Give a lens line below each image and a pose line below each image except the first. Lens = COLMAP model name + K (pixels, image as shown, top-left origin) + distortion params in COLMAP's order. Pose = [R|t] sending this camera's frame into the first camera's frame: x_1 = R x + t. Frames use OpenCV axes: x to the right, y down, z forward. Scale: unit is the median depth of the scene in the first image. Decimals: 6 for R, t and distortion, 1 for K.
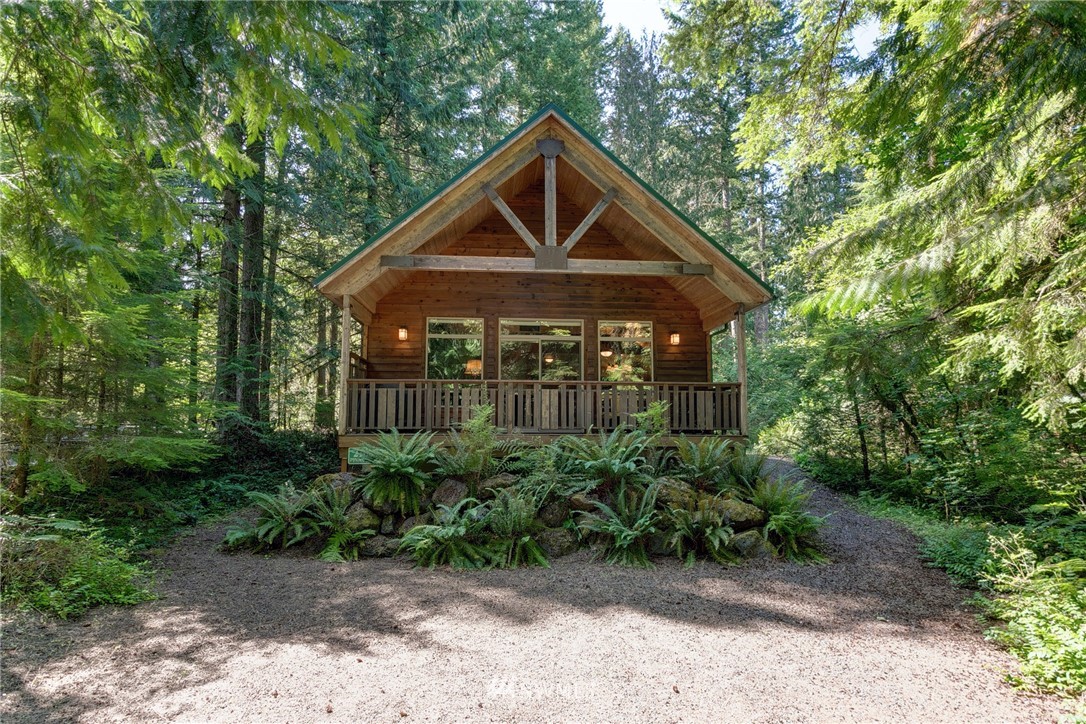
lens RADIAL K [[554.5, 0, 547.1], [0, 554.5, 372.3], [0, 0, 1]] dist [0.006243, -0.003686]
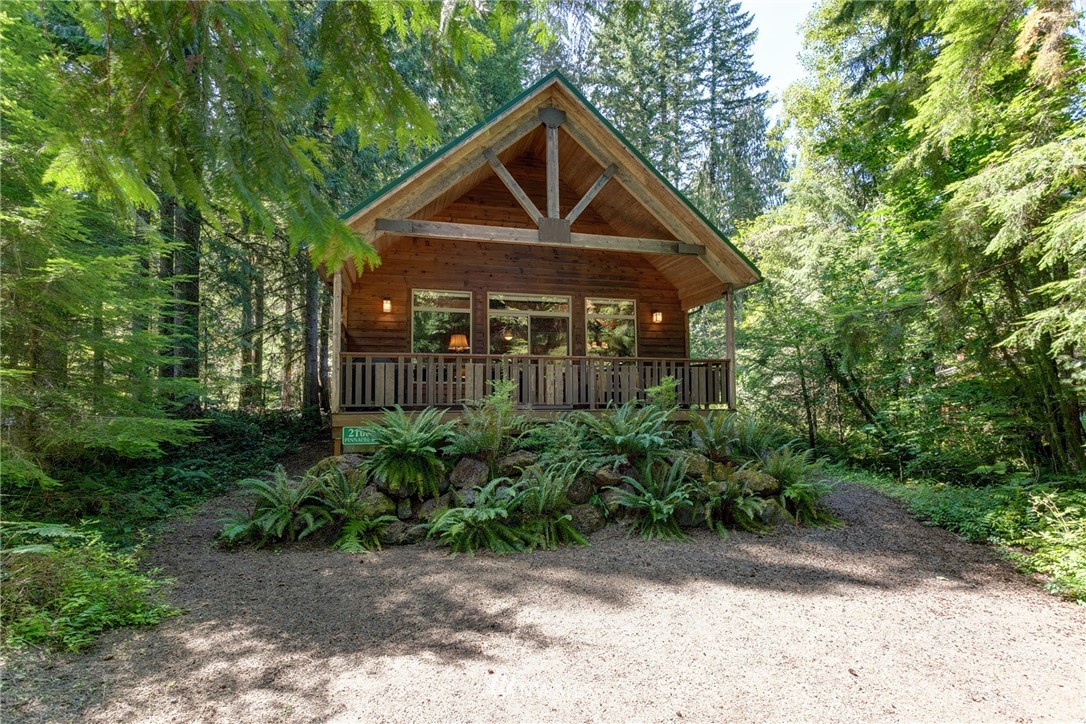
lens RADIAL K [[526.8, 0, 549.0], [0, 526.8, 367.3], [0, 0, 1]] dist [-0.001388, 0.003907]
pose [[0.982824, 0.003335, 0.184518, -0.206049], [-0.007939, 0.999675, 0.024217, 0.014950], [-0.184377, -0.025266, 0.982531, 0.097213]]
